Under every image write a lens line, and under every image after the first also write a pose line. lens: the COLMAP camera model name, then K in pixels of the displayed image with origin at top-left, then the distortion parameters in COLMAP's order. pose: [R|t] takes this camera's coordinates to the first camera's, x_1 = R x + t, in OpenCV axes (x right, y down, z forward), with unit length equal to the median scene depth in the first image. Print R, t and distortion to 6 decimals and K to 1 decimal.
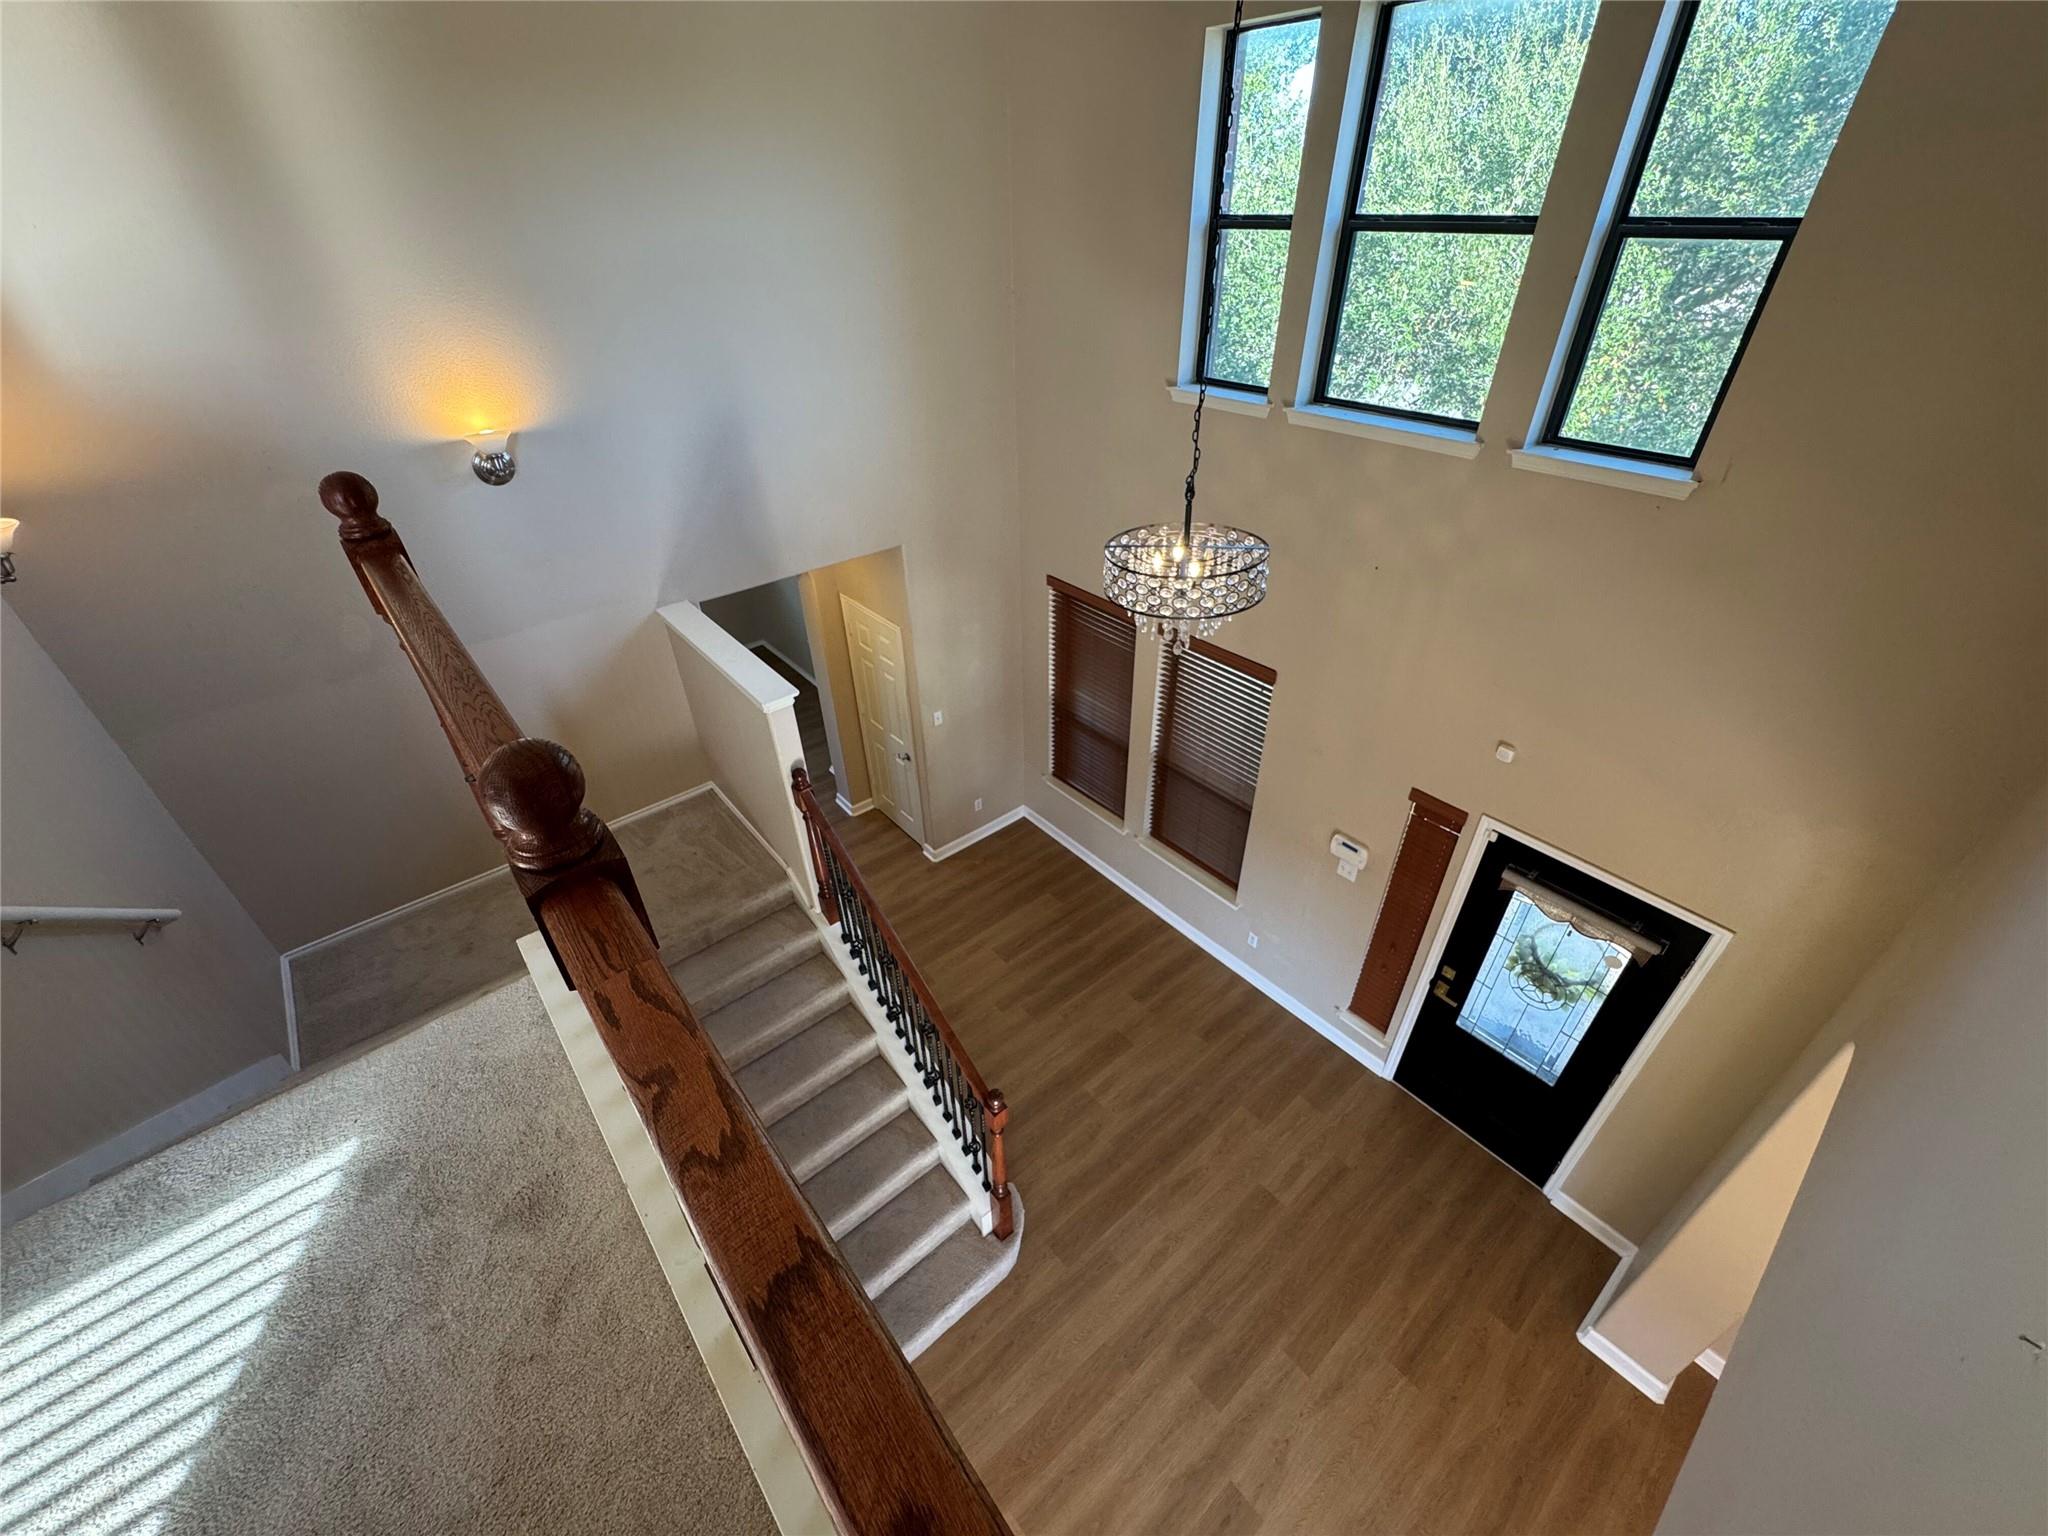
lens RADIAL K [[818.7, 0, 1026.7], [0, 818.7, 766.8], [0, 0, 1]] dist [-0.004359, 0.000172]
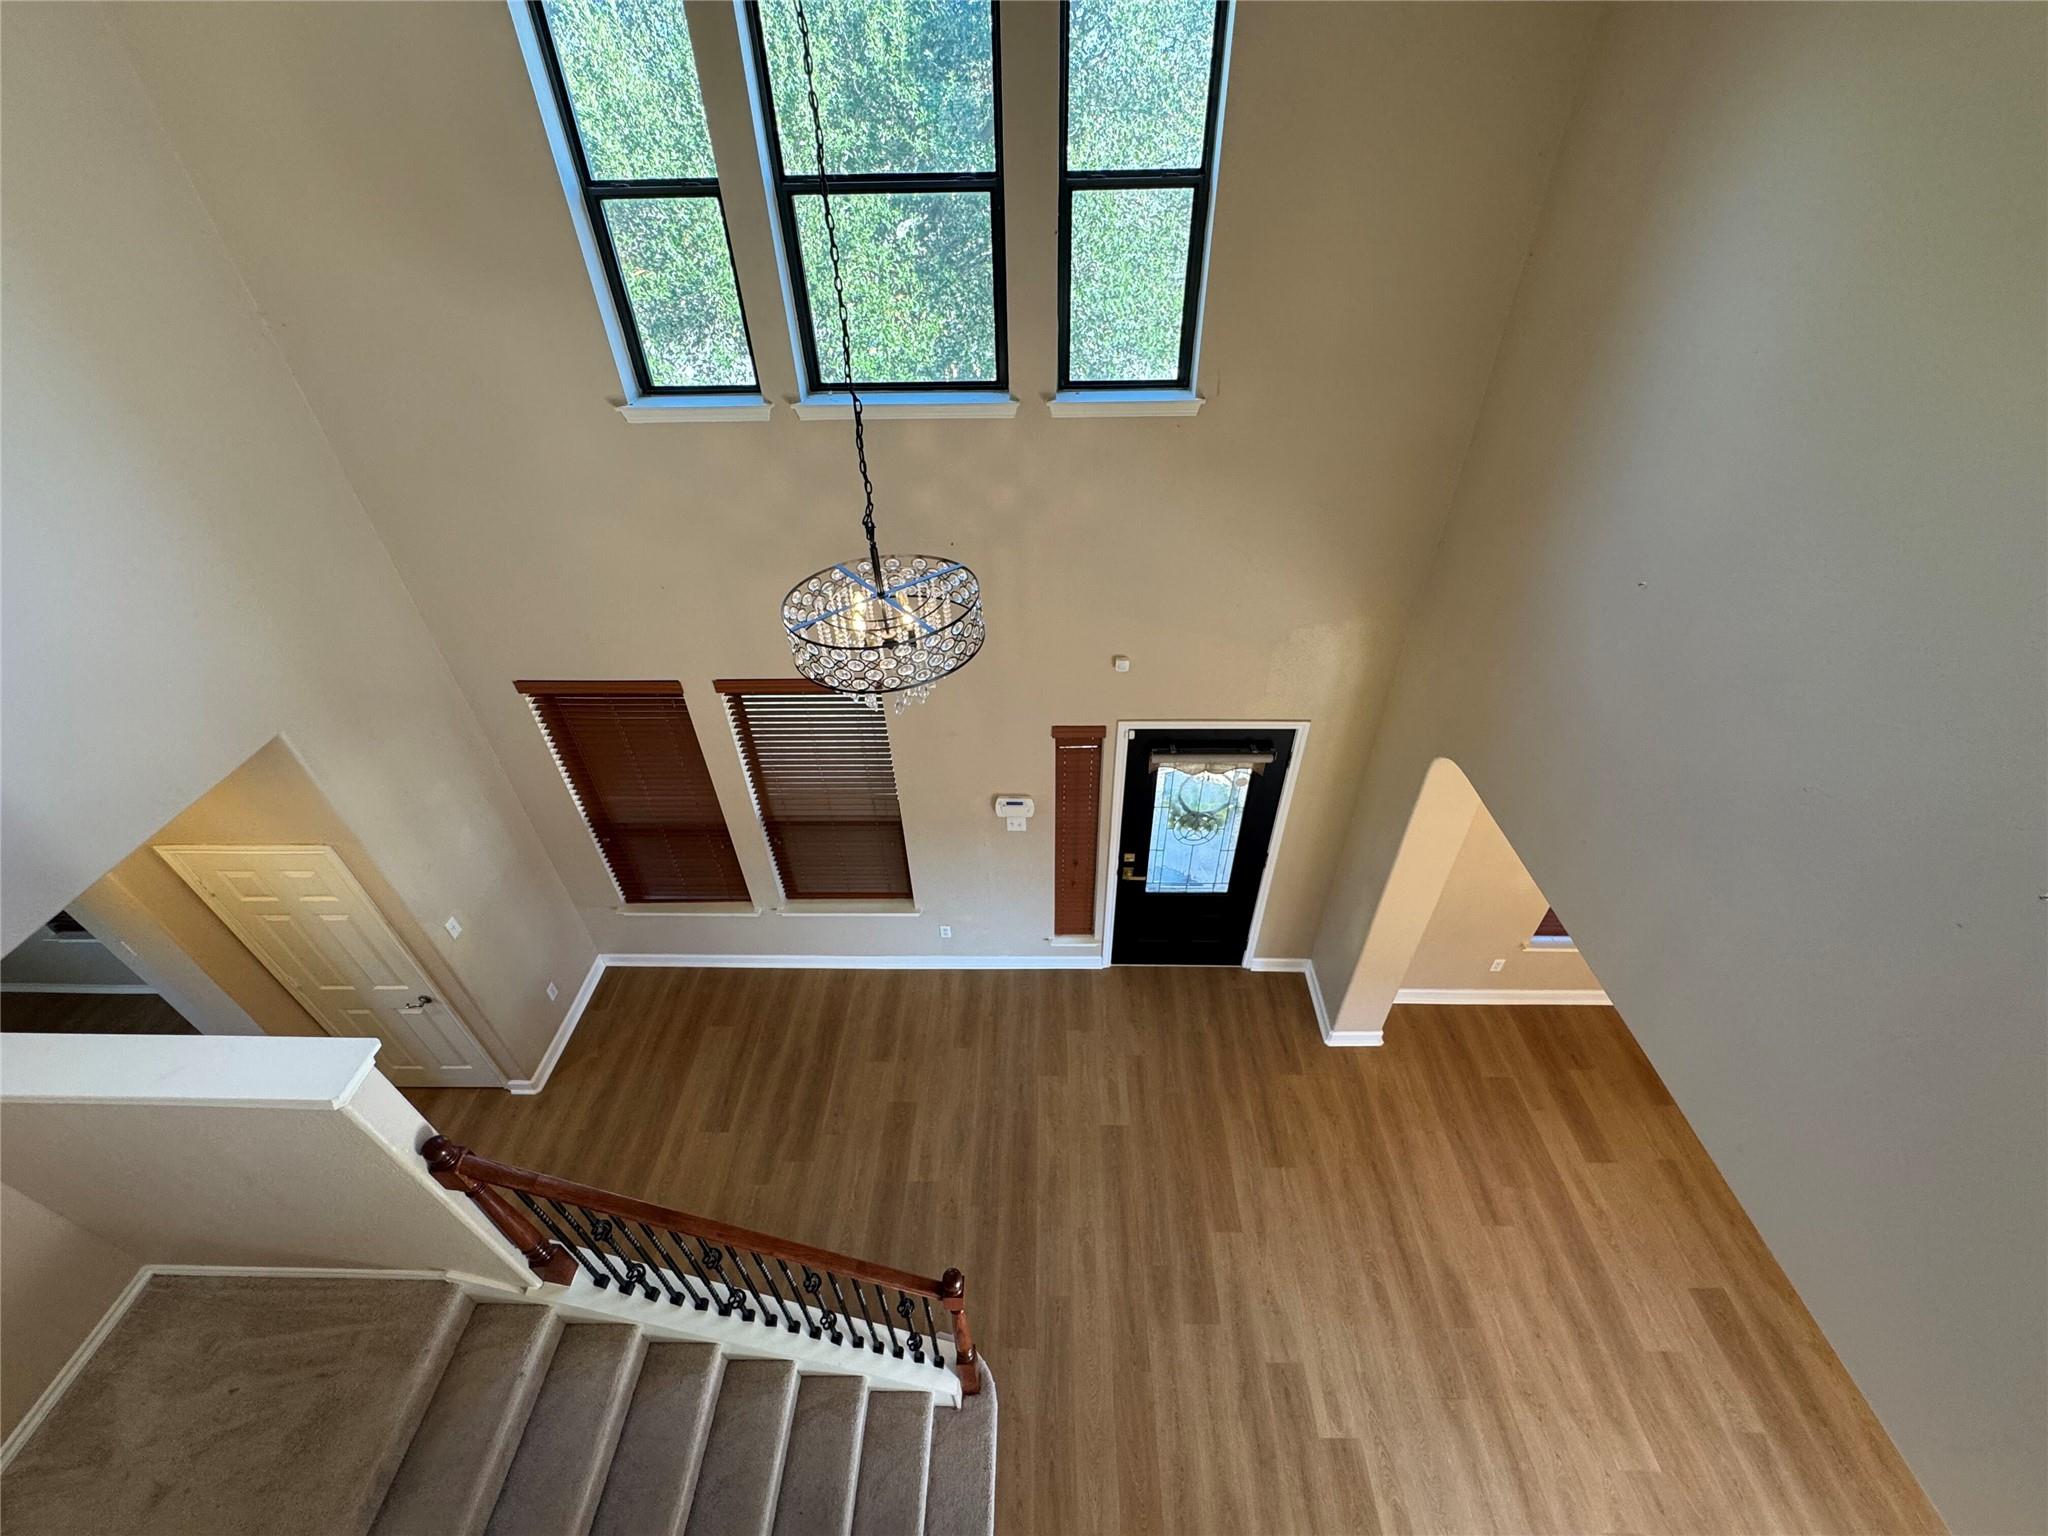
lens RADIAL K [[818.7, 0, 1026.7], [0, 818.7, 766.8], [0, 0, 1]] dist [-0.004359, 0.000172]
pose [[0.657936, -0.464336, 0.592885, -0.189117], [0.436709, 0.876643, 0.201945, -0.148247], [-0.613519, 0.126052, 0.779555, 0.191627]]
